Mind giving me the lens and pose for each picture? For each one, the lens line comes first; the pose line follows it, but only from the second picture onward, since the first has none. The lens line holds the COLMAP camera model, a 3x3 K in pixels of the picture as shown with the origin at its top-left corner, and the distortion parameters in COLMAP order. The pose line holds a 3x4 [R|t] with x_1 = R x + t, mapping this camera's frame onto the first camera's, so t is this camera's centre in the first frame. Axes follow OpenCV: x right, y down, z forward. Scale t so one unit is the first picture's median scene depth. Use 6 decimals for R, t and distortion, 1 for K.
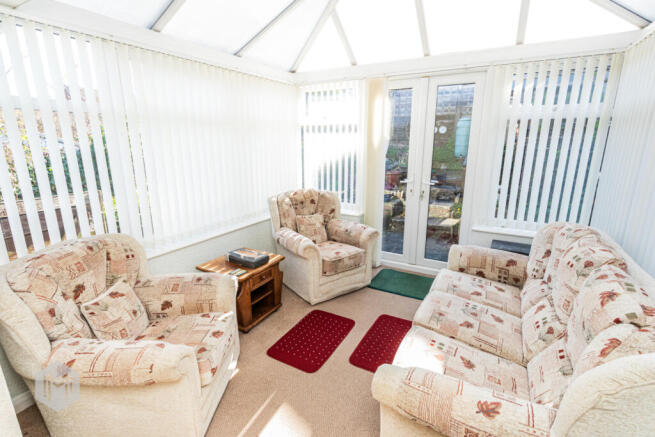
lens RADIAL K [[316.4, 0, 323.3], [0, 316.4, 217.4], [0, 0, 1]] dist [0.002242, 0.001771]
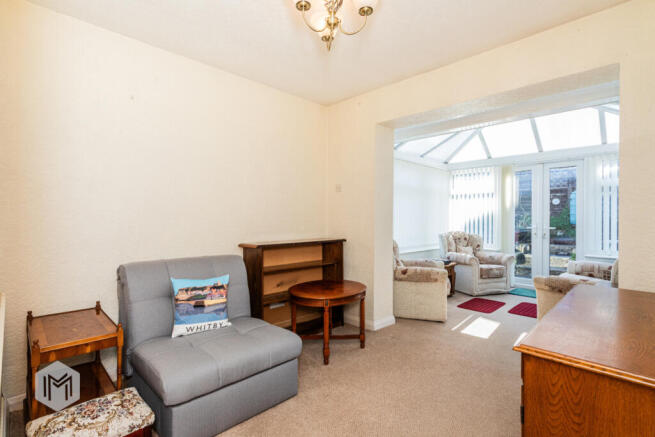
lens RADIAL K [[316.4, 0, 328.1], [0, 316.4, 221.2], [0, 0, 1]] dist [0.002242, 0.001771]
pose [[0.962285, 0.008619, -0.271906, -0.267887], [-0.072349, 0.971612, -0.225248, 0.272801], [0.262246, 0.236425, 0.935591, -0.697349]]
